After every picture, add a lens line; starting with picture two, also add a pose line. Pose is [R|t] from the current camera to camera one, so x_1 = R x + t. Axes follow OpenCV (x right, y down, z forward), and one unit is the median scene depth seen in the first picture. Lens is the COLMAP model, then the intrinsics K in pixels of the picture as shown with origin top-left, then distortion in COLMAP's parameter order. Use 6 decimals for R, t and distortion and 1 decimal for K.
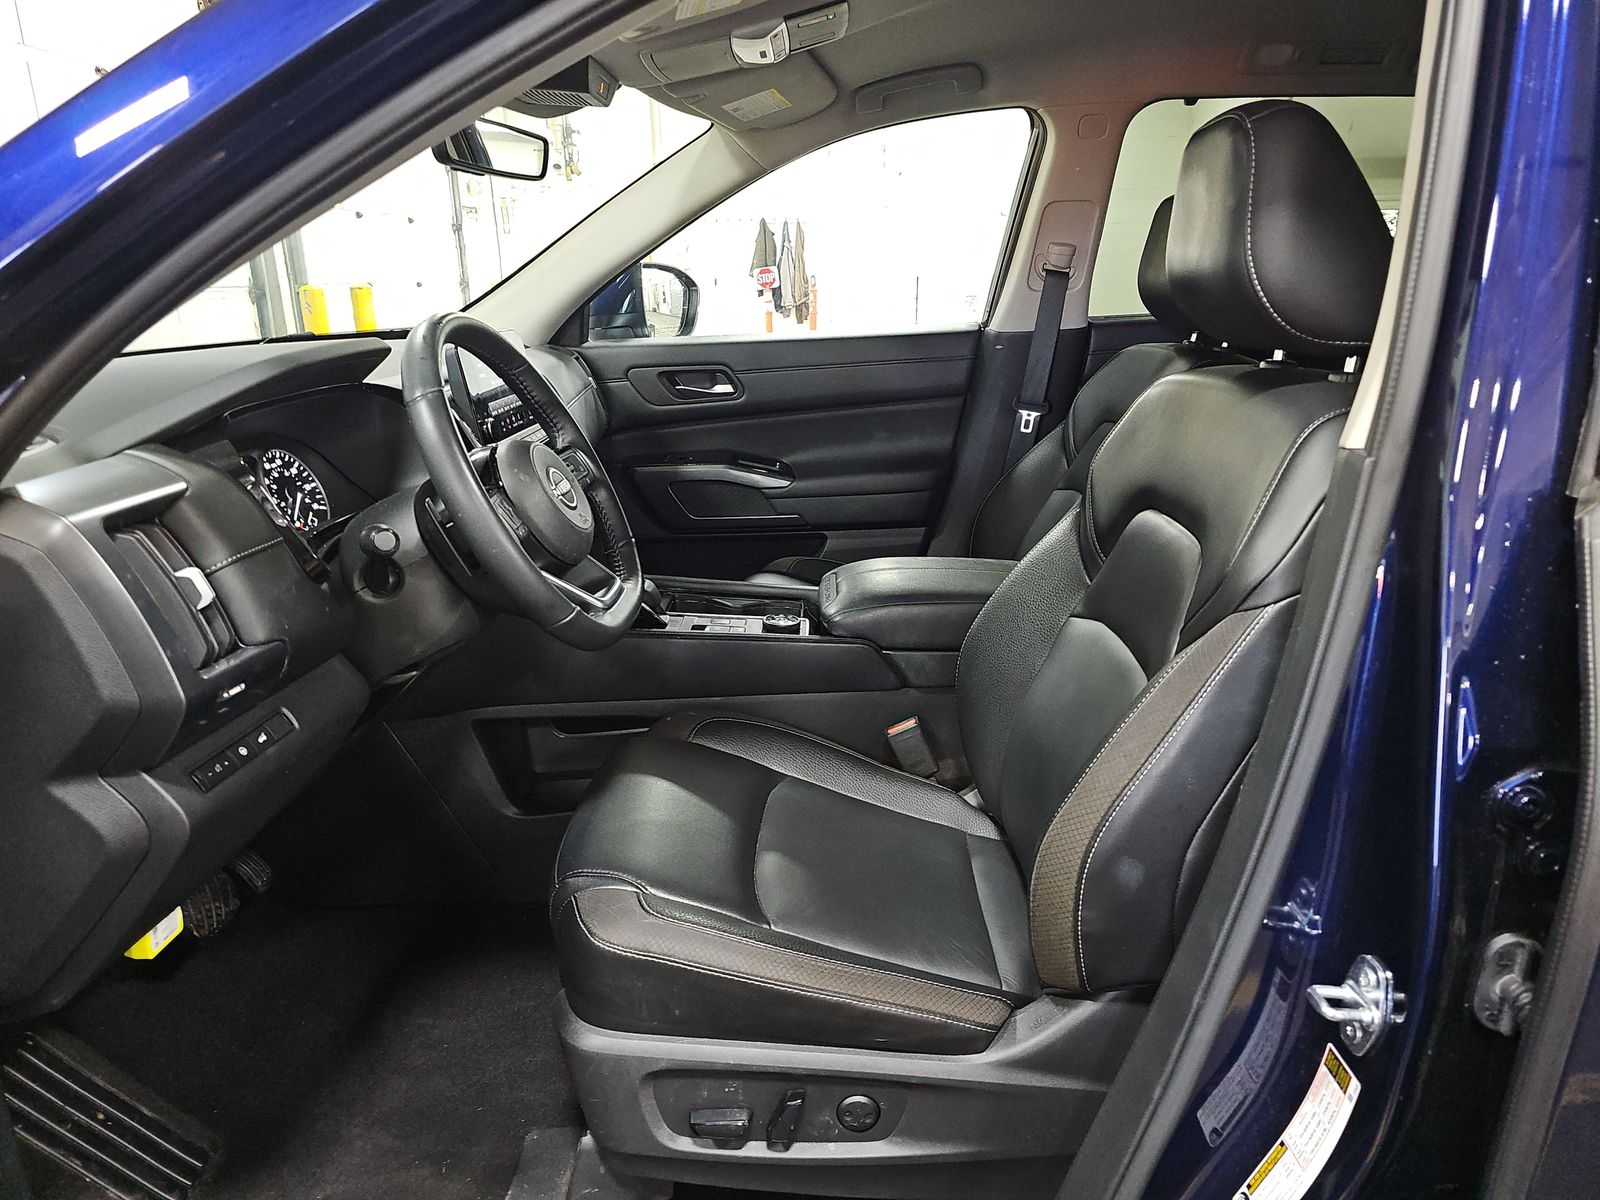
lens RADIAL K [[1076.3, 0, 787.4], [0, 1076.3, 608.7], [0, 0, 1]] dist [0.034556, -0.027417]
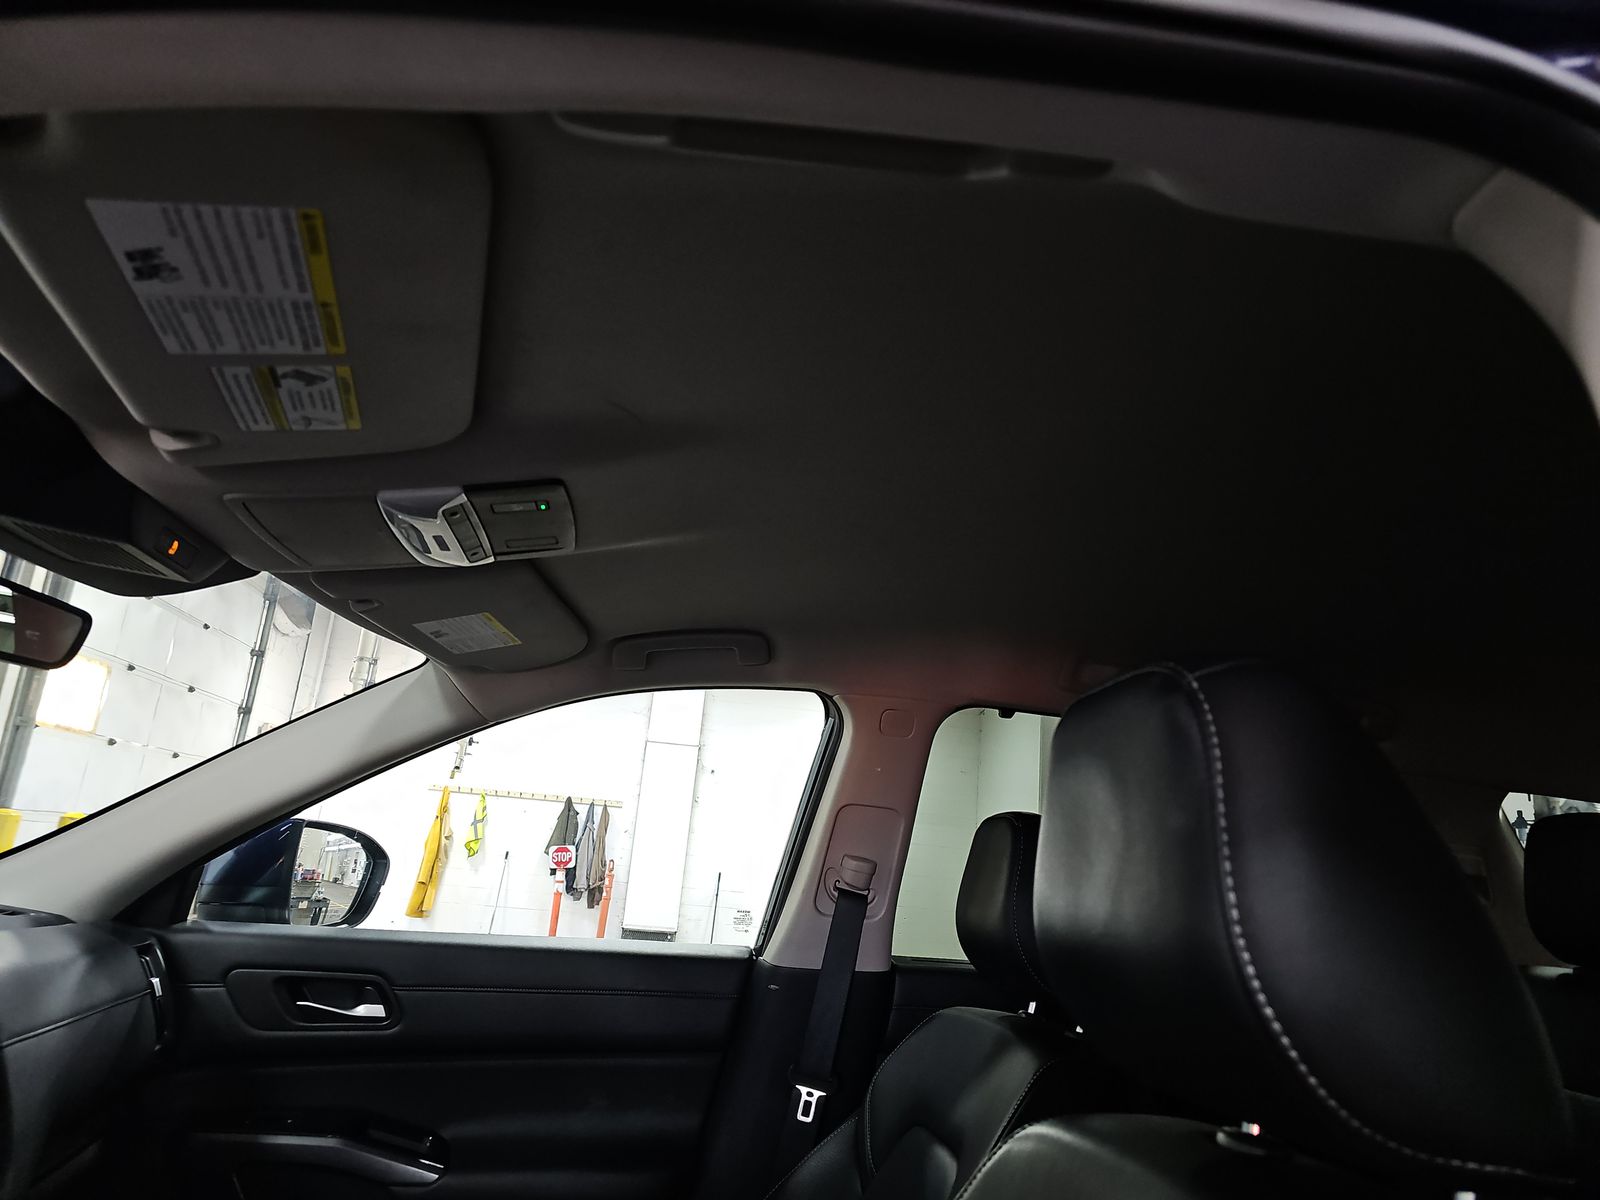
lens RADIAL K [[1076.3, 0, 798.5], [0, 1076.3, 591.4], [0, 0, 1]] dist [0.034556, -0.027417]
pose [[0.978008, 0.148816, 0.146134, 0.066596], [-0.050444, 0.848620, -0.526593, -0.086063], [-0.202378, 0.507640, 0.837463, 0.253078]]
